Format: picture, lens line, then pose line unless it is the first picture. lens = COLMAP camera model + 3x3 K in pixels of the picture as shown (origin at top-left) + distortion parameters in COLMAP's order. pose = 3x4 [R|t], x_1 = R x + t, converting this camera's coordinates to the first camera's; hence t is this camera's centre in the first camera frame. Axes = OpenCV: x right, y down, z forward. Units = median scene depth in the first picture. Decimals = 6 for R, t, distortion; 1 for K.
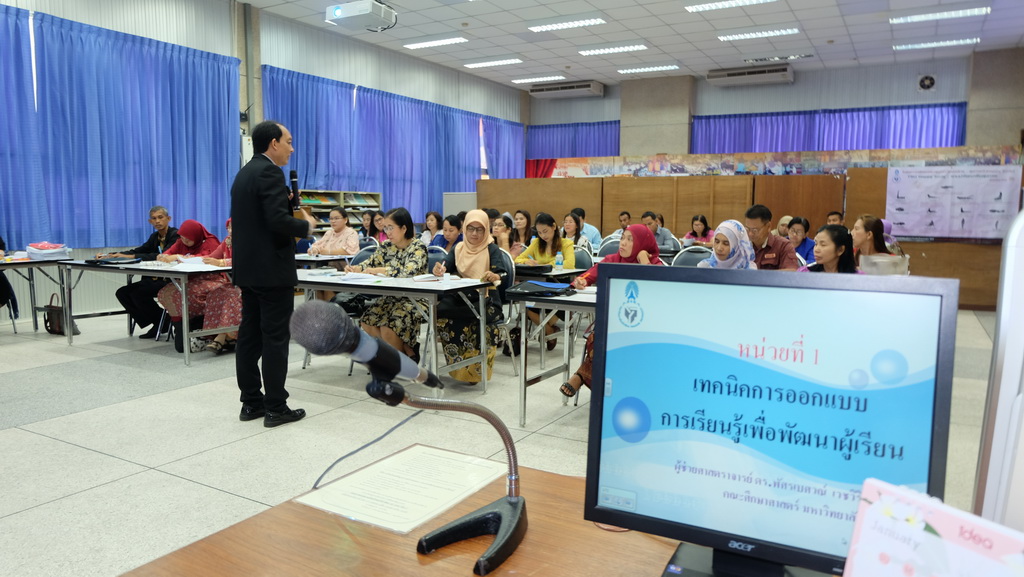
lens RADIAL K [[697.6, 0, 525.6], [0, 697.6, 288.7], [0, 0, 1]] dist [-0.053398, 0.063754]
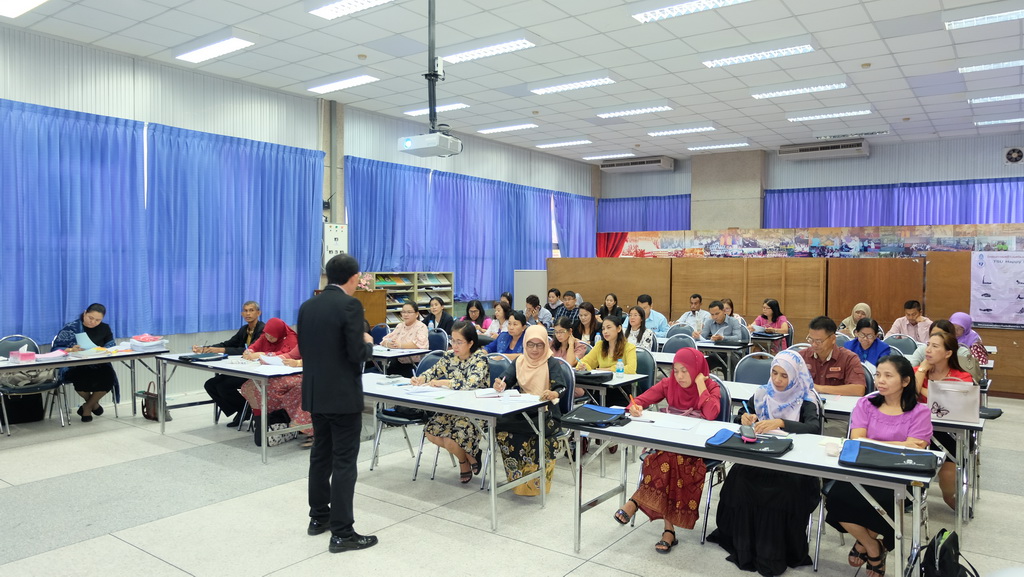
lens RADIAL K [[697.6, 0, 525.6], [0, 697.6, 288.7], [0, 0, 1]] dist [-0.053398, 0.063754]
pose [[0.994064, 0.003186, -0.108753, 0.012104], [-0.011060, 0.997352, -0.071874, -0.045351], [0.108236, 0.072650, 0.991467, -0.014424]]
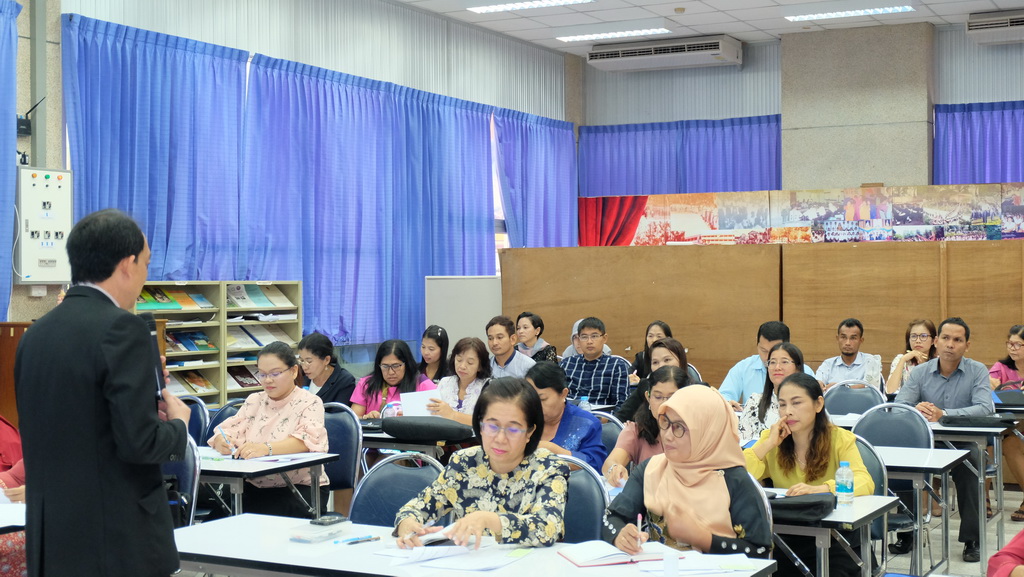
lens RADIAL K [[1406.1, 0, 522.3], [0, 1406.1, 285.8], [0, 0, 1]] dist [0.005520, -0.080737]
pose [[0.999499, -0.012154, 0.029237, -0.101446], [0.015048, 0.994782, -0.100903, -0.042541], [-0.027859, 0.101292, 0.994467, 0.072017]]
